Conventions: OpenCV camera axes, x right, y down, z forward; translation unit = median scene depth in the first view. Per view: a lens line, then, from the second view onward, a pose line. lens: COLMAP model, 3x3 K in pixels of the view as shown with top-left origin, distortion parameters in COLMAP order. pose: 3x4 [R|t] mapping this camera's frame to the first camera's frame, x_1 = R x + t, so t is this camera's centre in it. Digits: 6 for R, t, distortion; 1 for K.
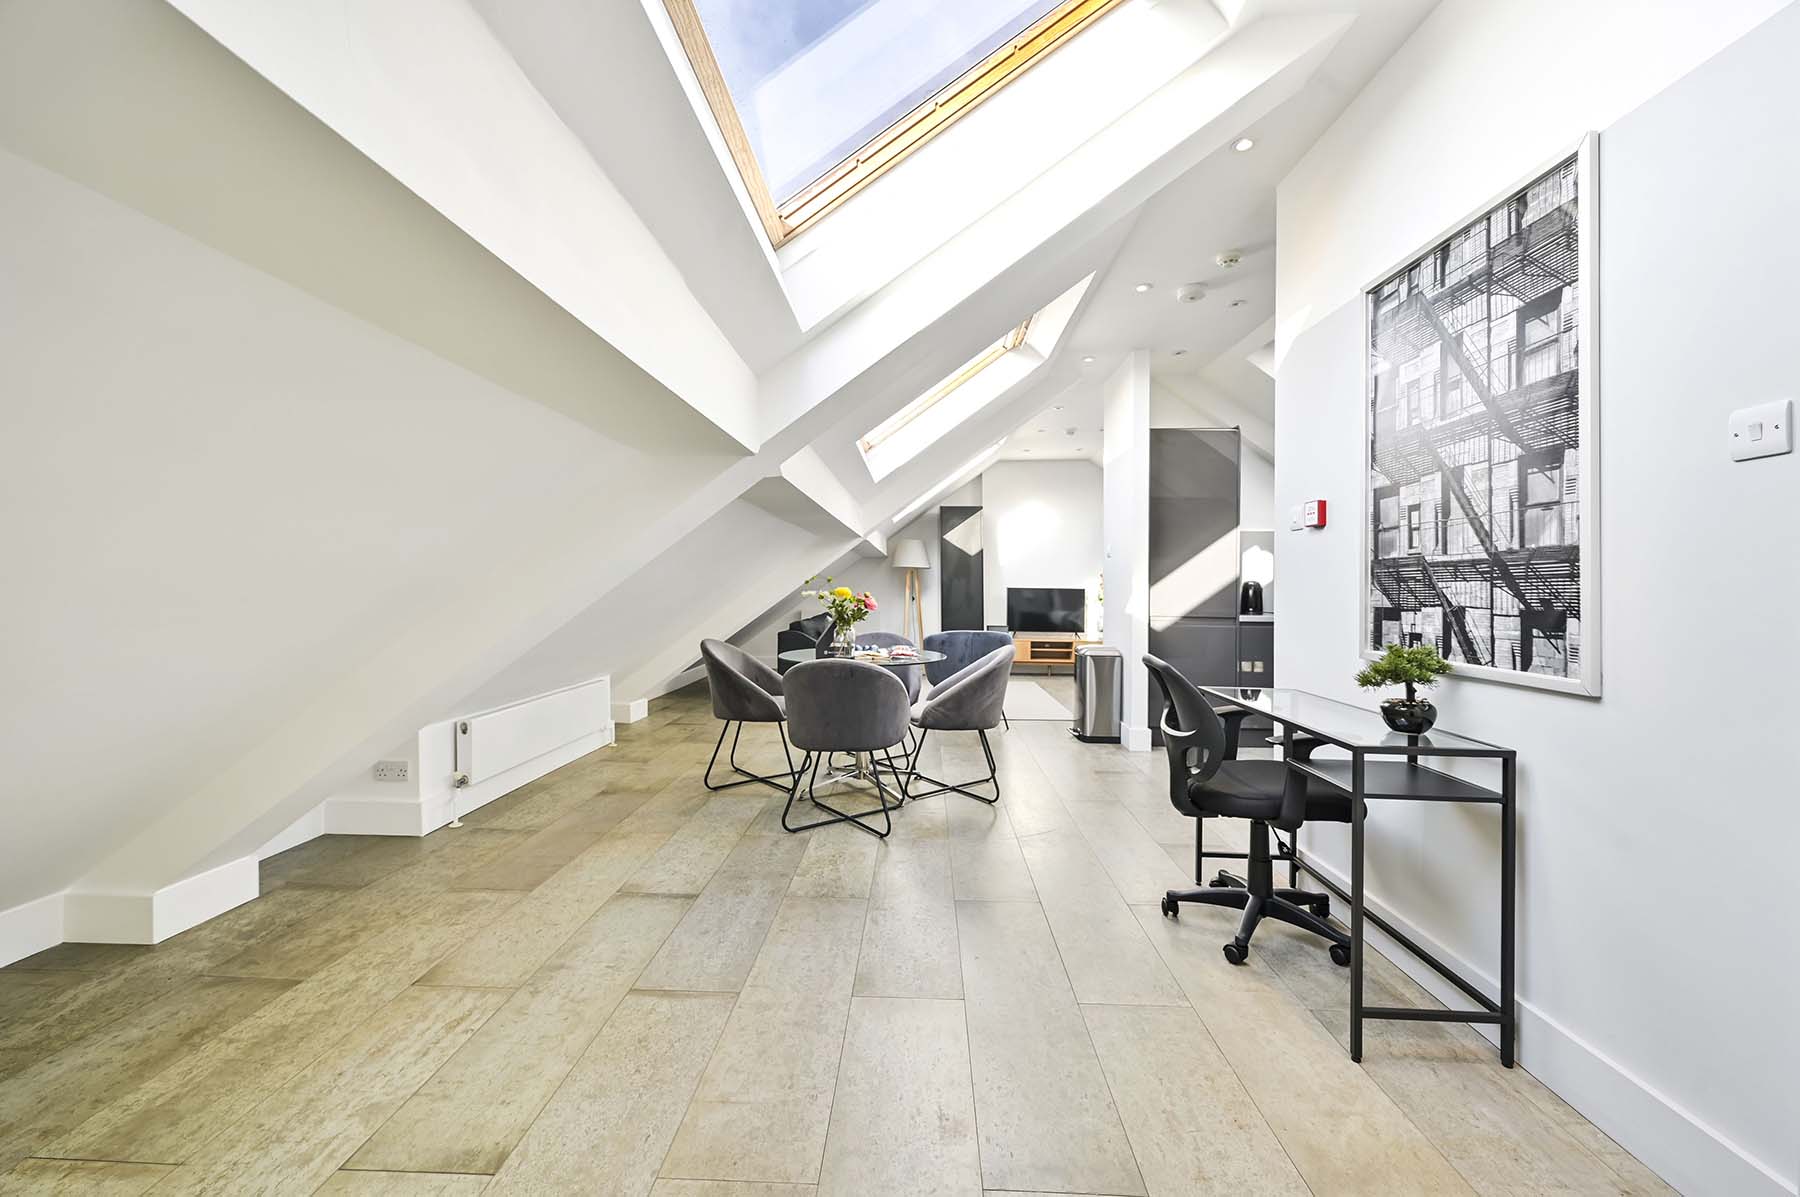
lens RADIAL K [[709.6, 0, 909.3], [0, 709.6, 580.2], [0, 0, 1]] dist [-0.003314, 0.000590]
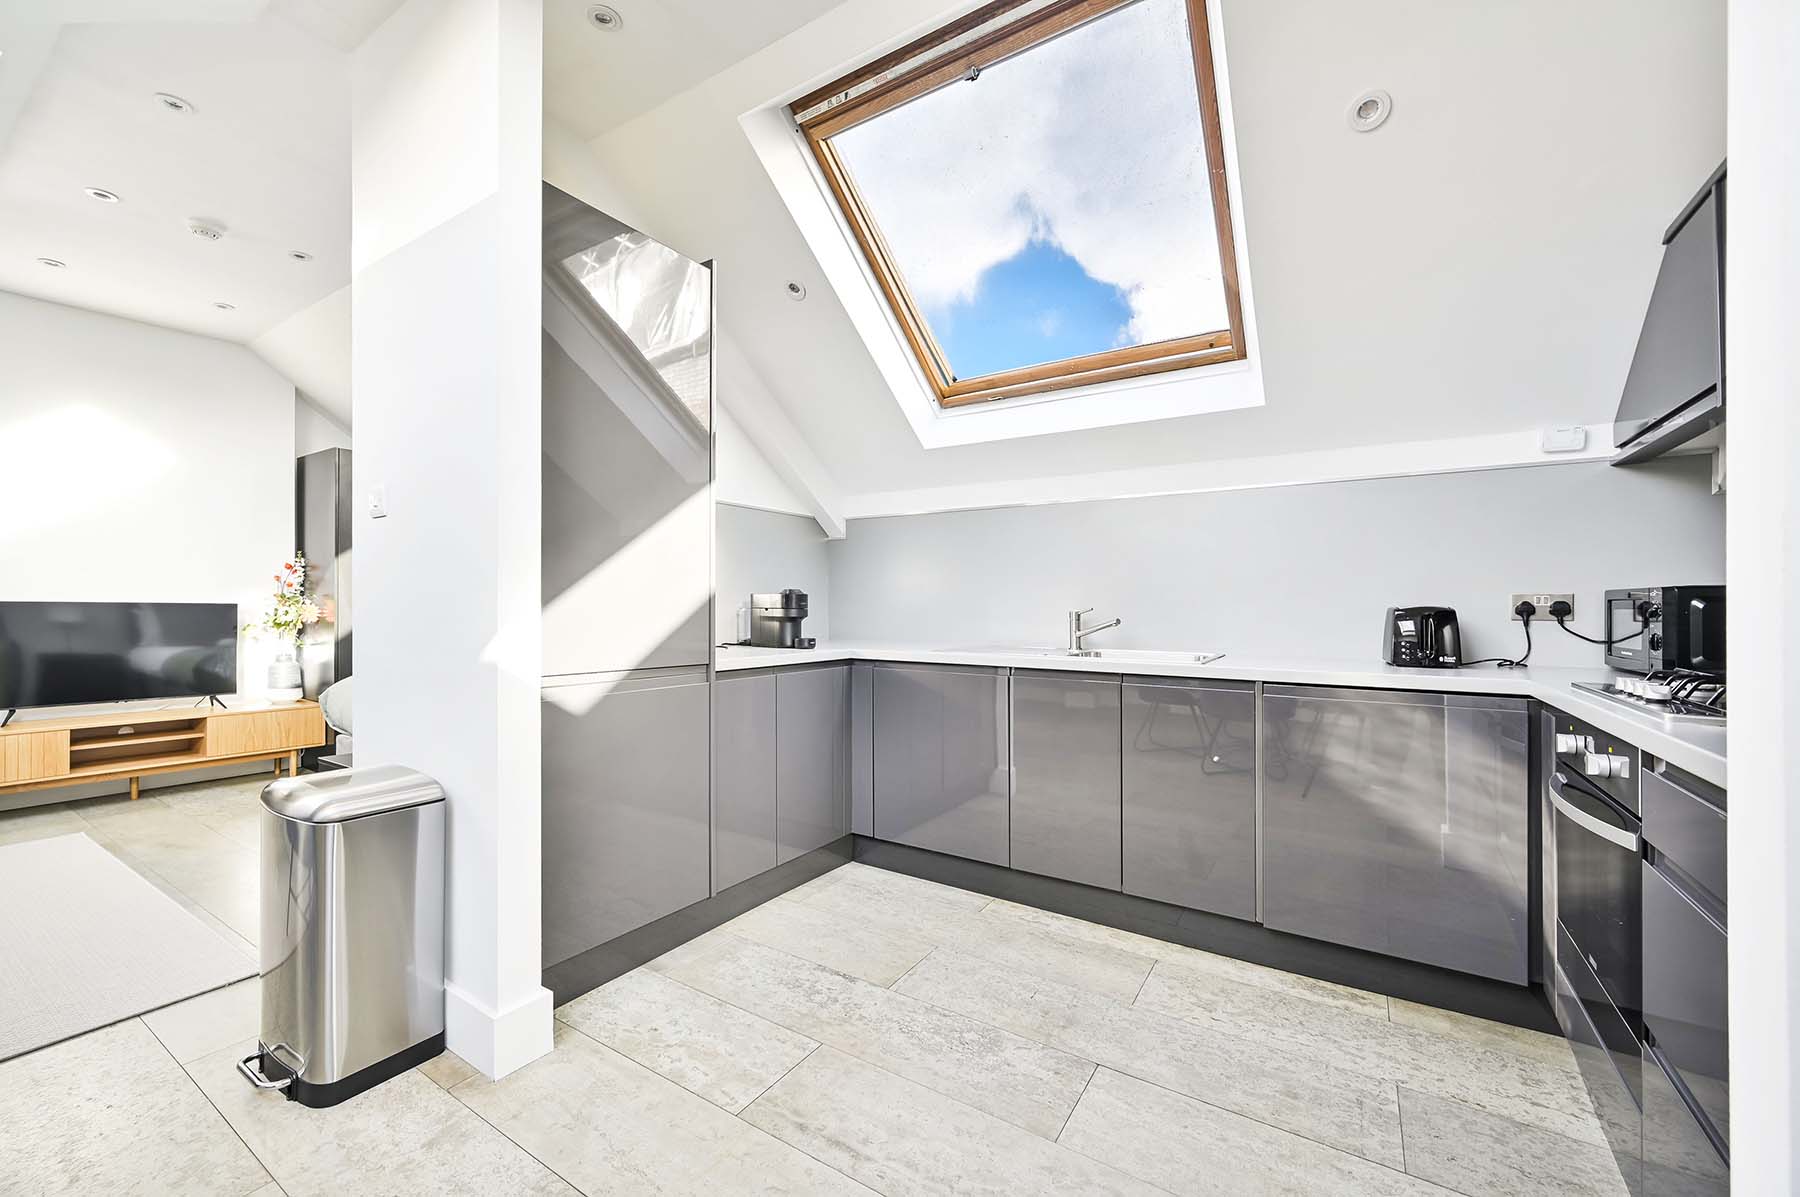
lens RADIAL K [[709.6, 0, 892.8], [0, 709.6, 605.9], [0, 0, 1]] dist [-0.003314, 0.000590]
pose [[0.521255, -0.007666, 0.853367, 0.267138], [-0.006984, 0.999888, 0.013248, 0.016041], [-0.853372, -0.012865, 0.521143, 1.444147]]
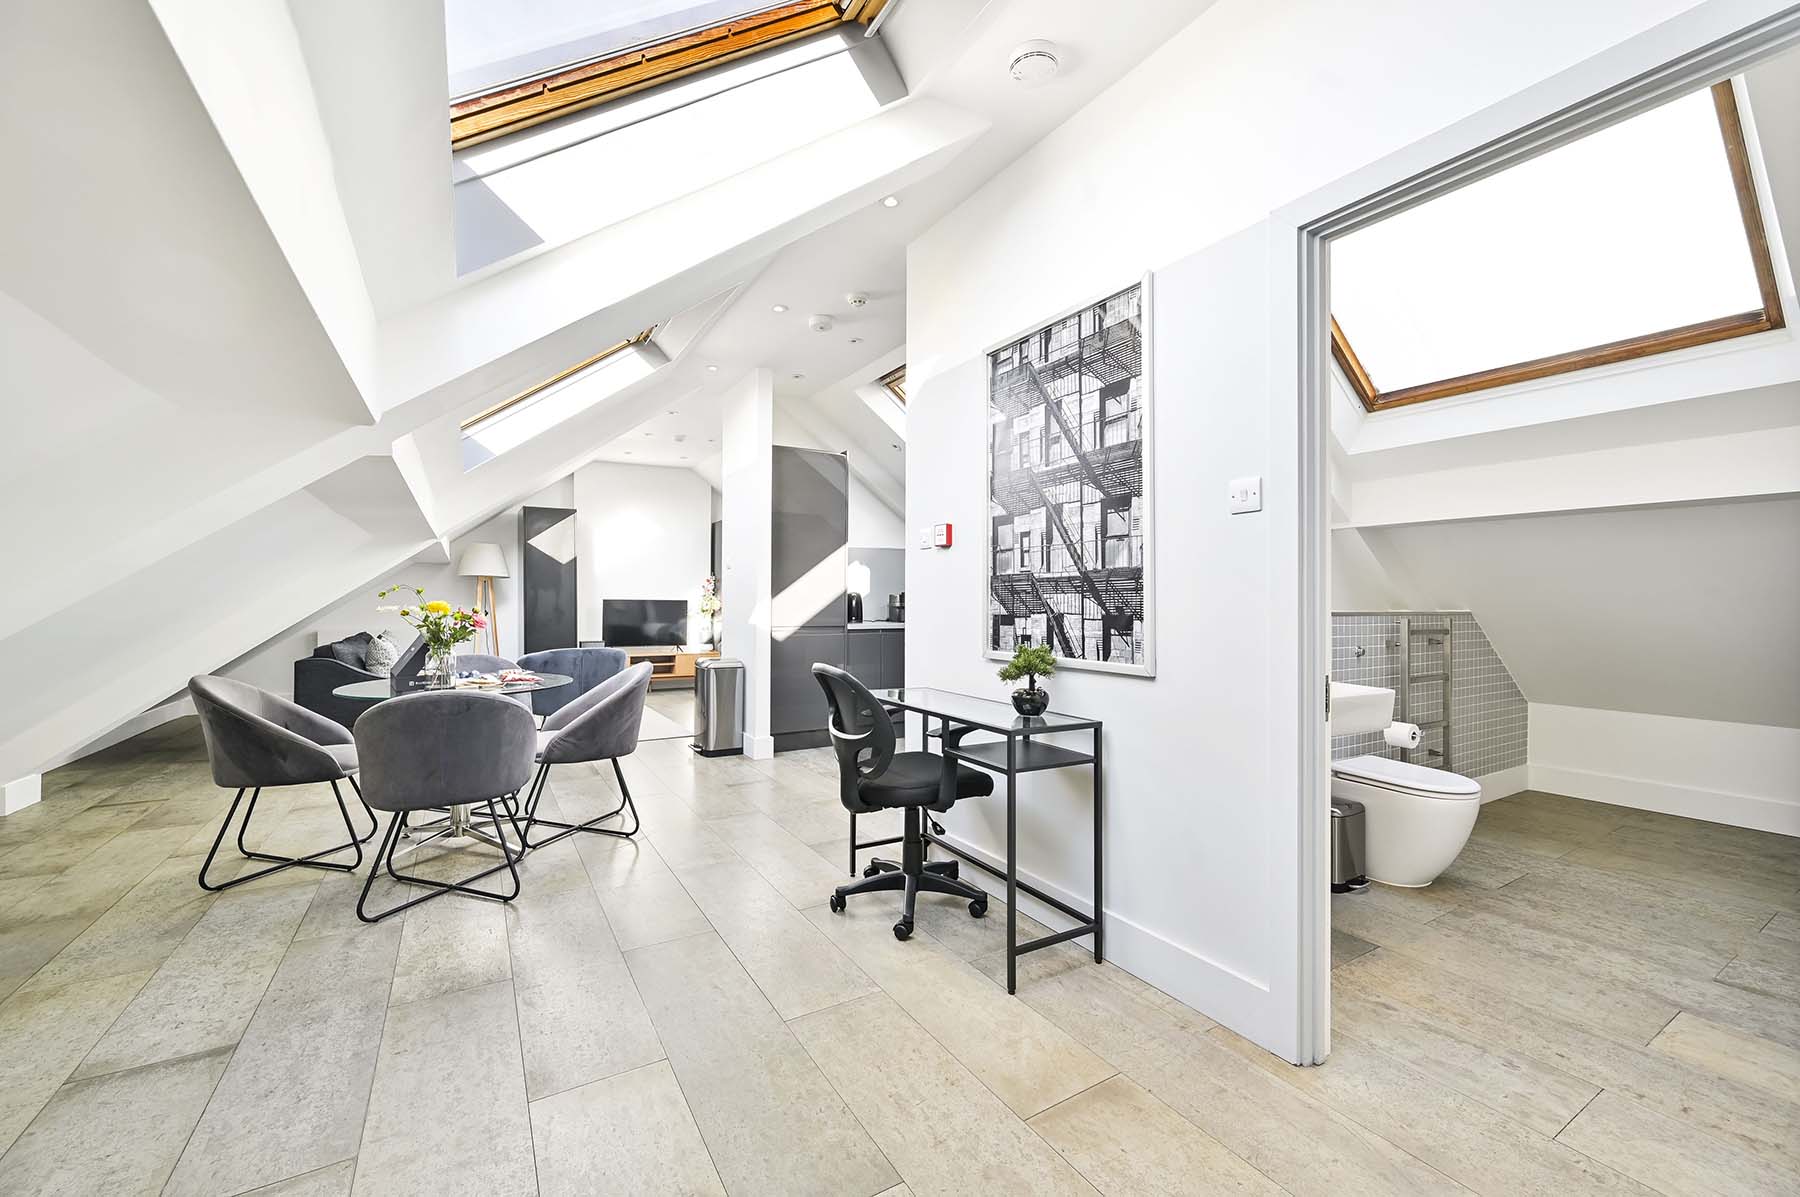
lens RADIAL K [[709.6, 0, 901.5], [0, 709.6, 585.8], [0, 0, 1]] dist [-0.003314, 0.000590]
pose [[0.841803, 0.004695, 0.539765, -0.131752], [-0.000693, 0.999971, -0.007618, -0.002034], [-0.539785, 0.006038, 0.841781, 0.063458]]
